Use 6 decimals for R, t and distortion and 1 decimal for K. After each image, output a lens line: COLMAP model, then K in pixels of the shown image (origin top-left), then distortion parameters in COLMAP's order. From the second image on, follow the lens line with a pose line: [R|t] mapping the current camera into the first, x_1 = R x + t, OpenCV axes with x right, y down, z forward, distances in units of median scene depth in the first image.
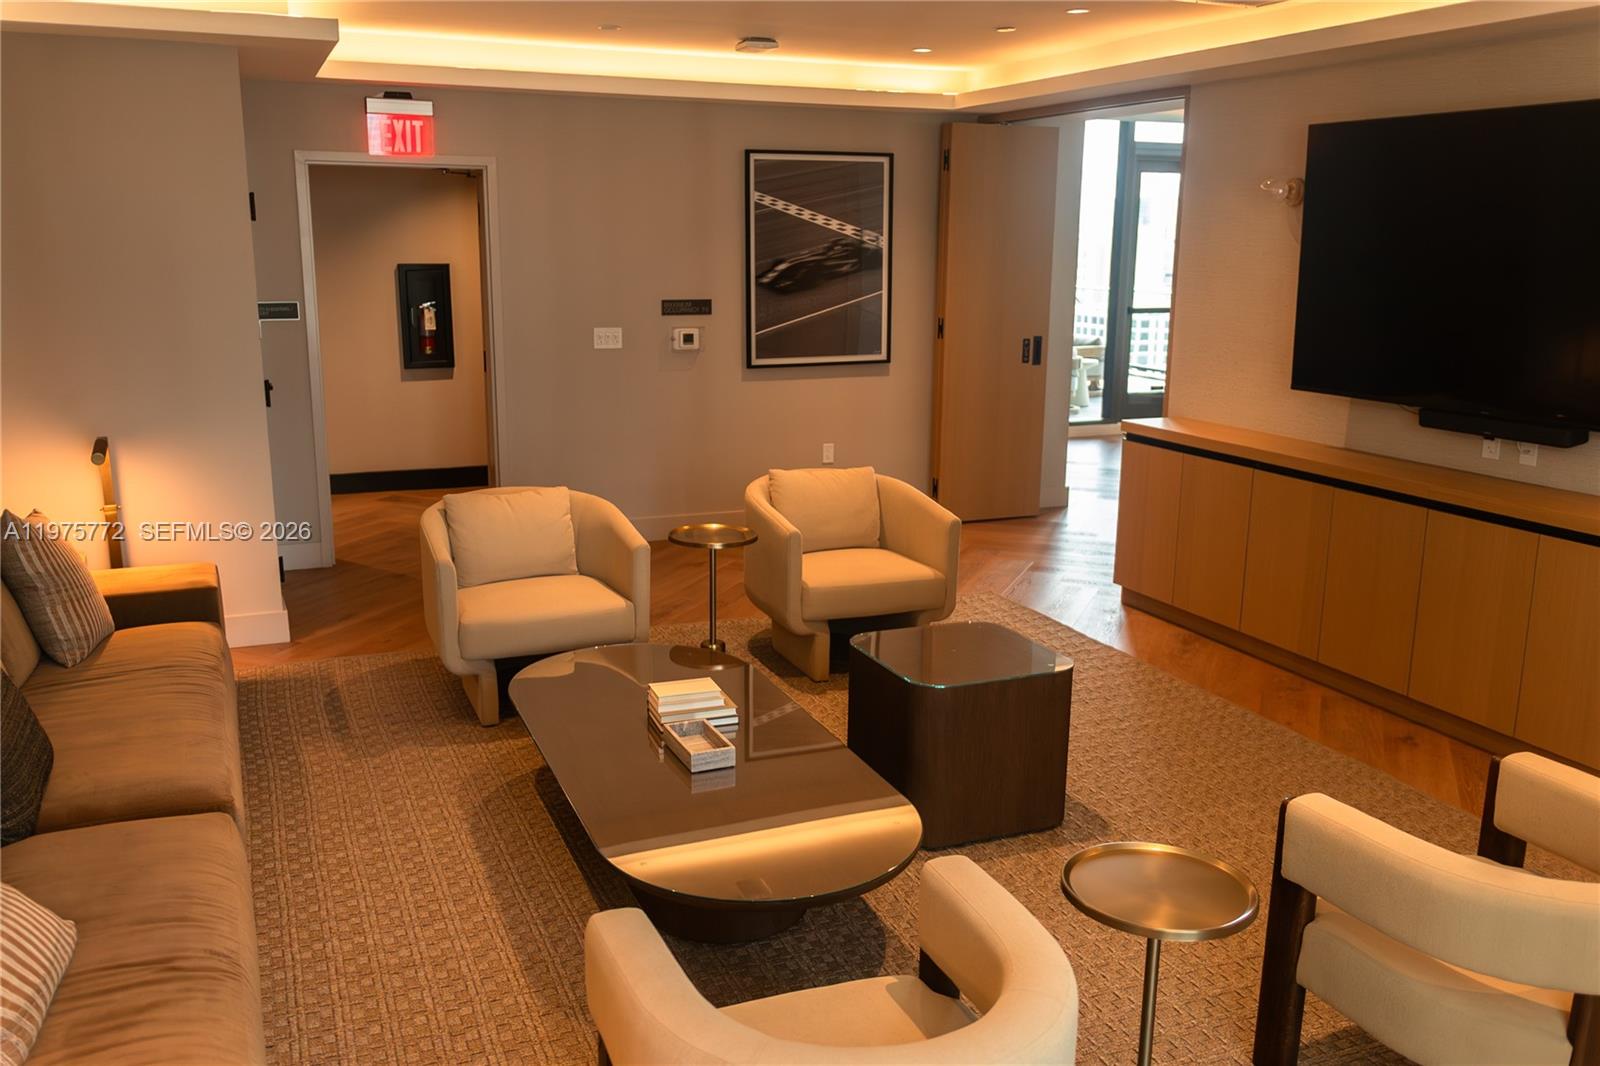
lens RADIAL K [[1284.7, 0, 807.8], [0, 1284.7, 522.1], [0, 0, 1]] dist [0.000142, 0.015999]
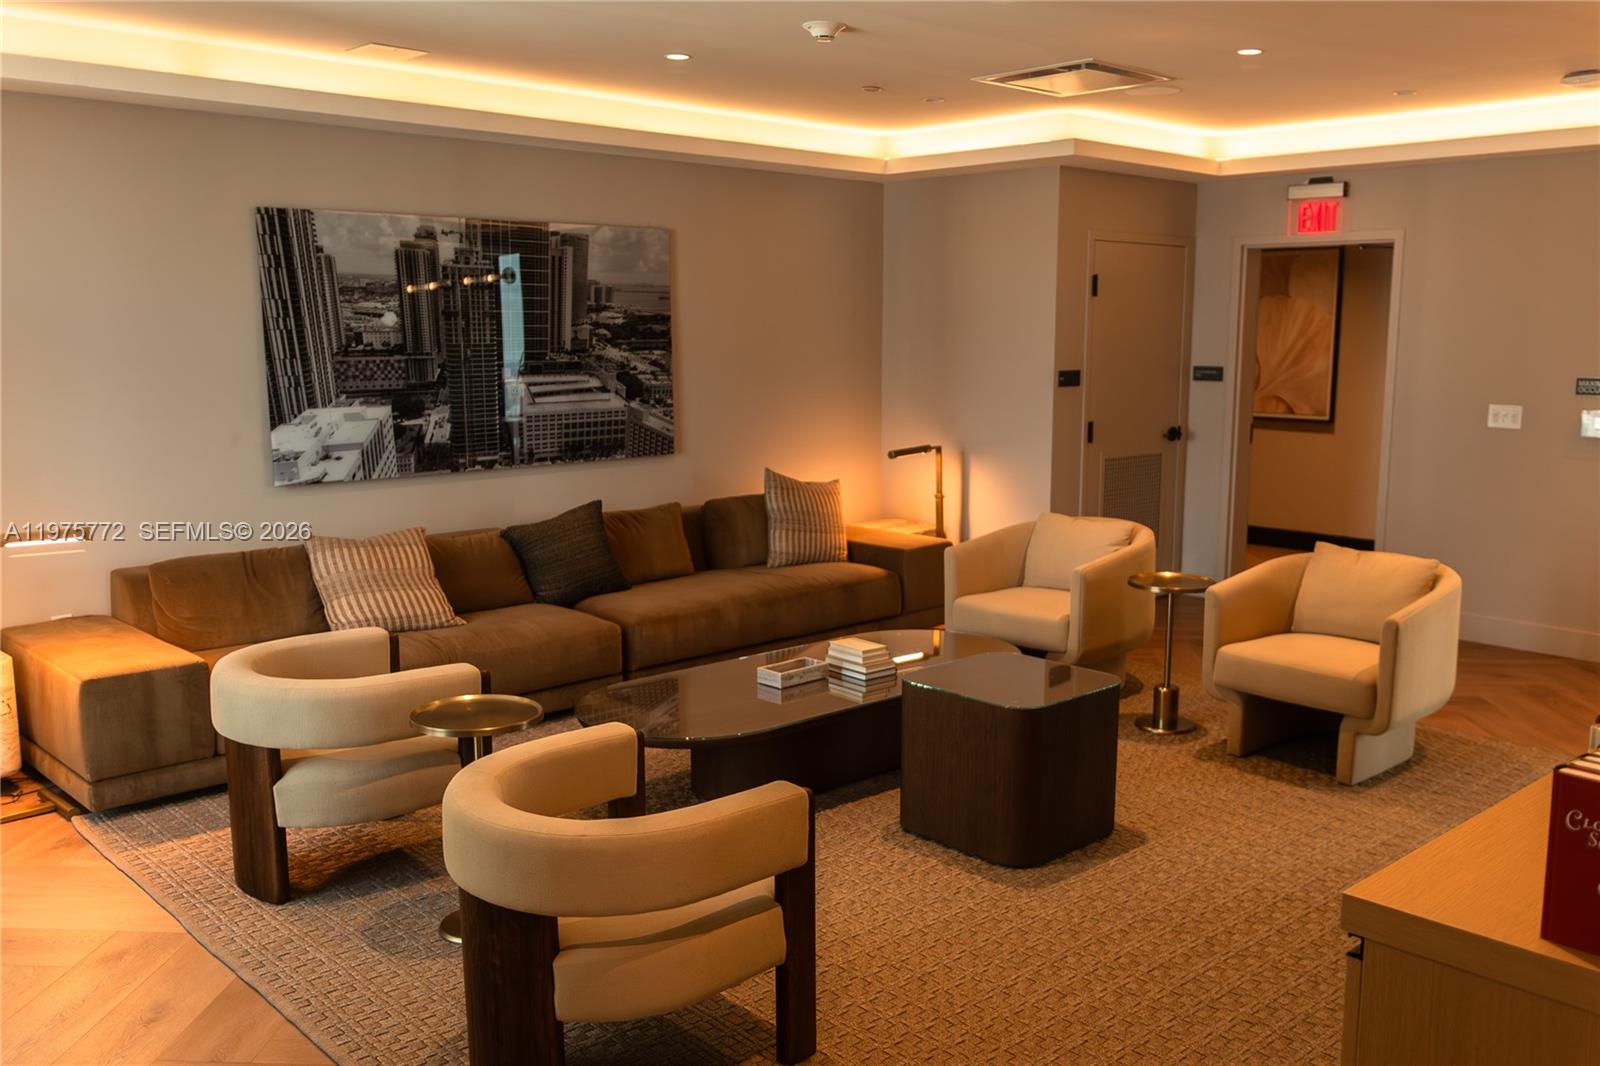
lens RADIAL K [[1284.7, 0, 807.8], [0, 1284.7, 522.1], [0, 0, 1]] dist [0.000142, 0.015999]
pose [[0.380892, 0.151621, -0.912103, 0.509005], [-0.192895, 0.977788, 0.081988, -0.048529], [0.904275, 0.144712, 0.401678, 0.188641]]
